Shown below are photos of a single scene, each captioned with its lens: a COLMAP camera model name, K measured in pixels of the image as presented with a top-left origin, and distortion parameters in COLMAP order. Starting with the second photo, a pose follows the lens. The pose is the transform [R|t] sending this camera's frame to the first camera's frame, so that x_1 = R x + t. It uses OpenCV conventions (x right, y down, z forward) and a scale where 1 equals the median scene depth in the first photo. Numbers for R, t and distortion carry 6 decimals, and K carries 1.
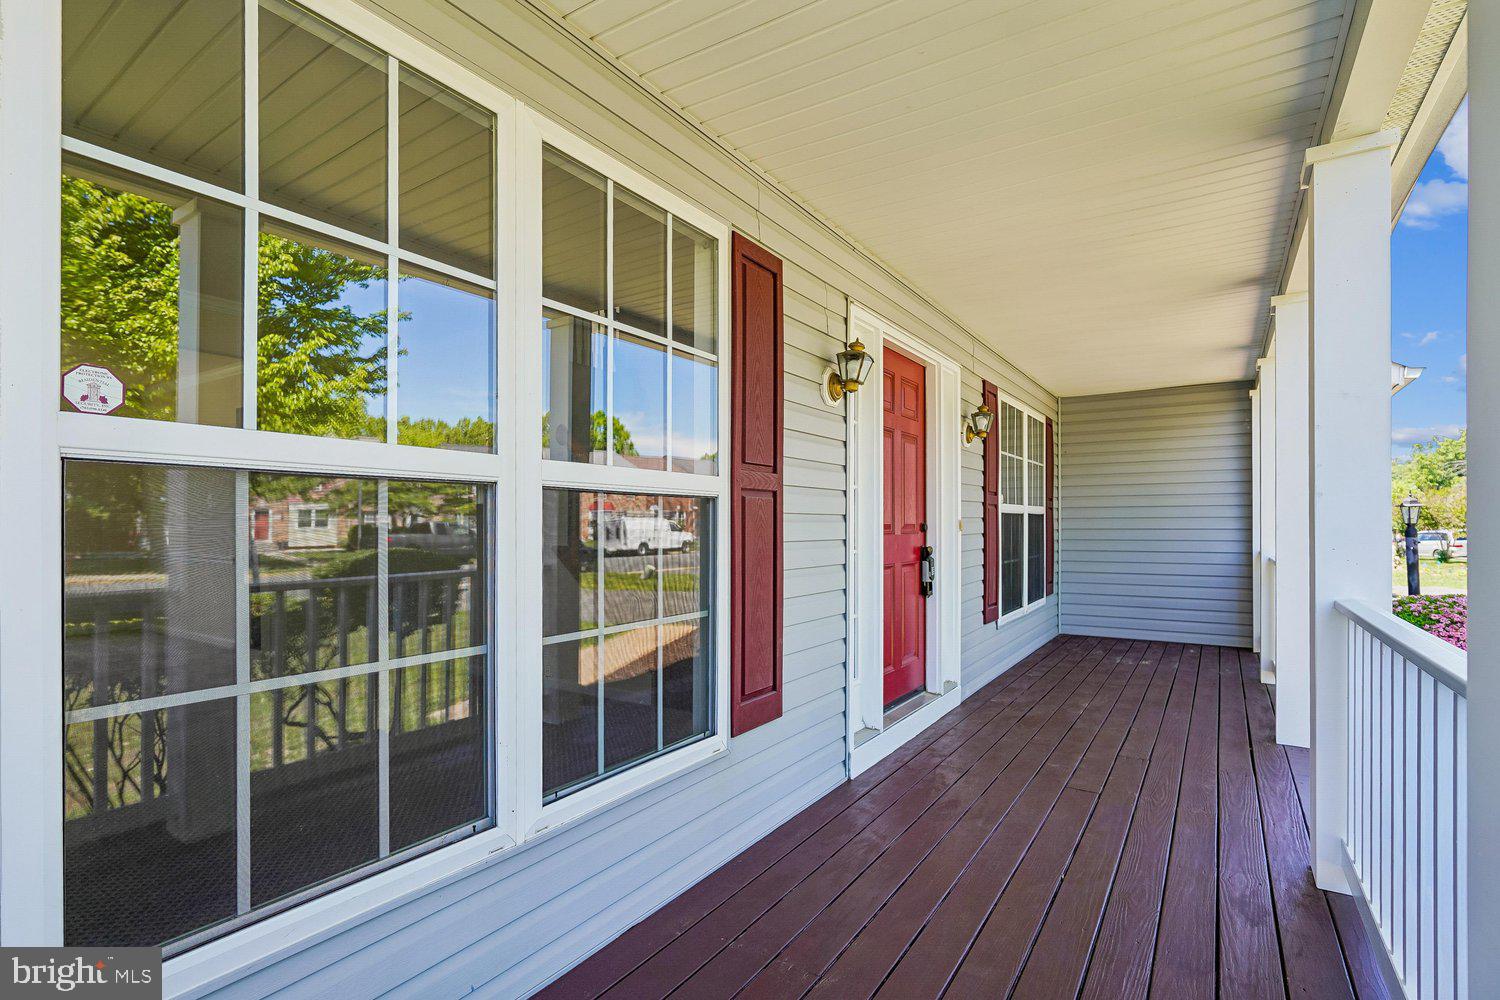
lens RADIAL K [[693.2, 0, 750.3], [0, 693.2, 507.2], [0, 0, 1]] dist [-0.000319, 0.000027]
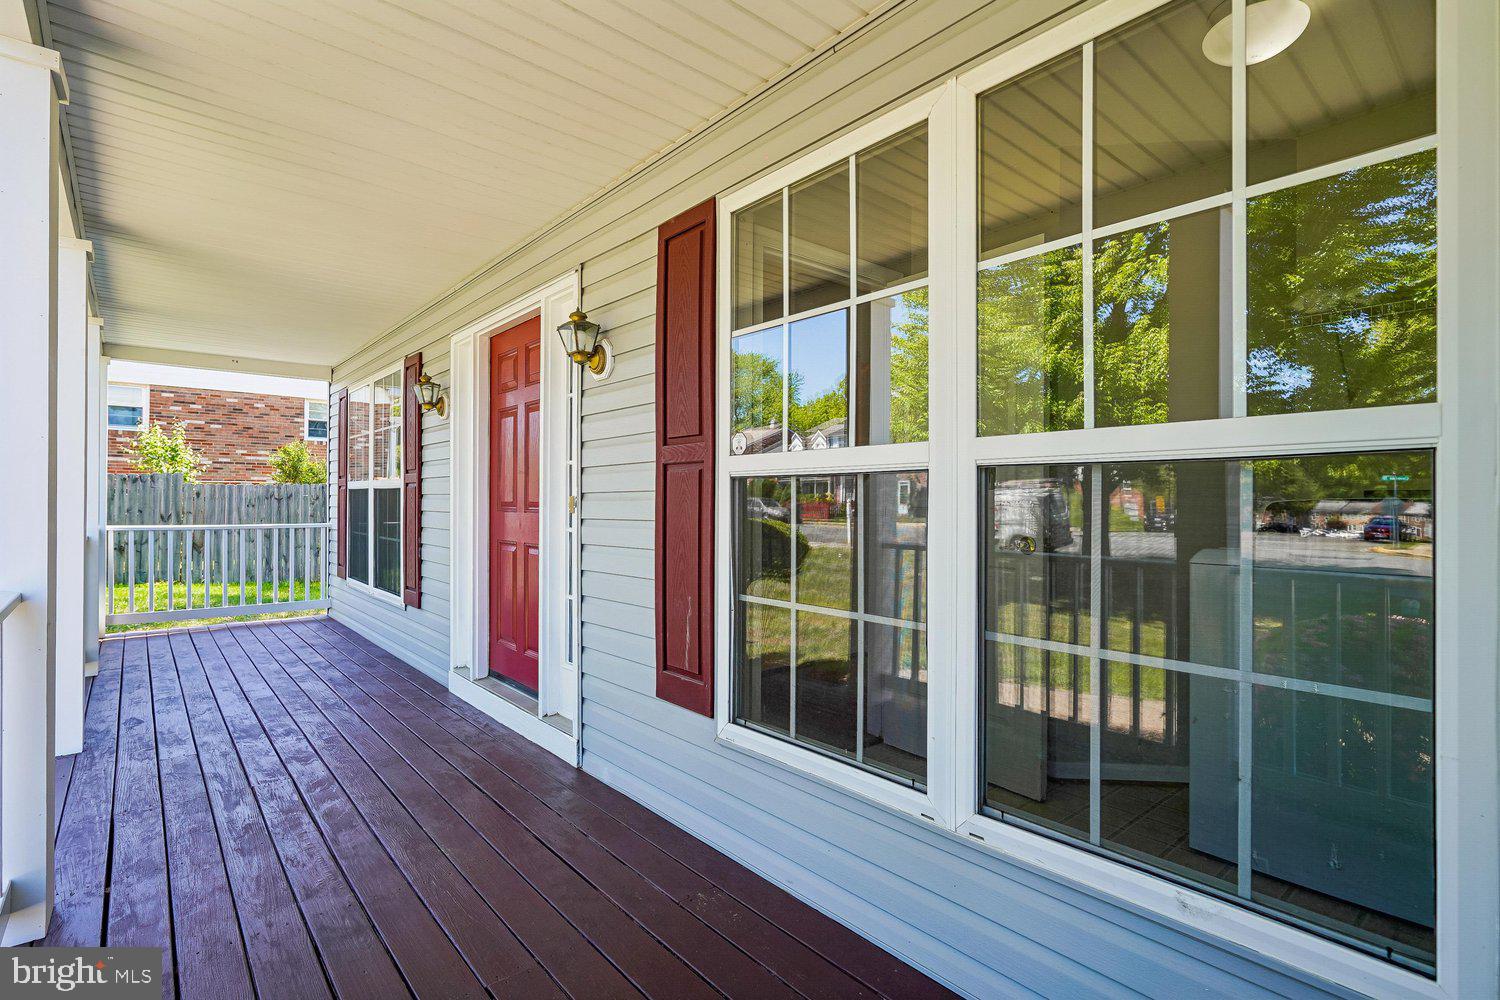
lens RADIAL K [[642.3, 0, 751.2], [0, 642.3, 507.0], [0, 0, 1]] dist [-0.013443, -0.000123]
pose [[-0.211762, -0.002354, -0.977318, 0.698693], [0.009135, 0.999949, -0.004388, 0.026242], [0.977278, -0.009857, -0.211730, 1.035604]]
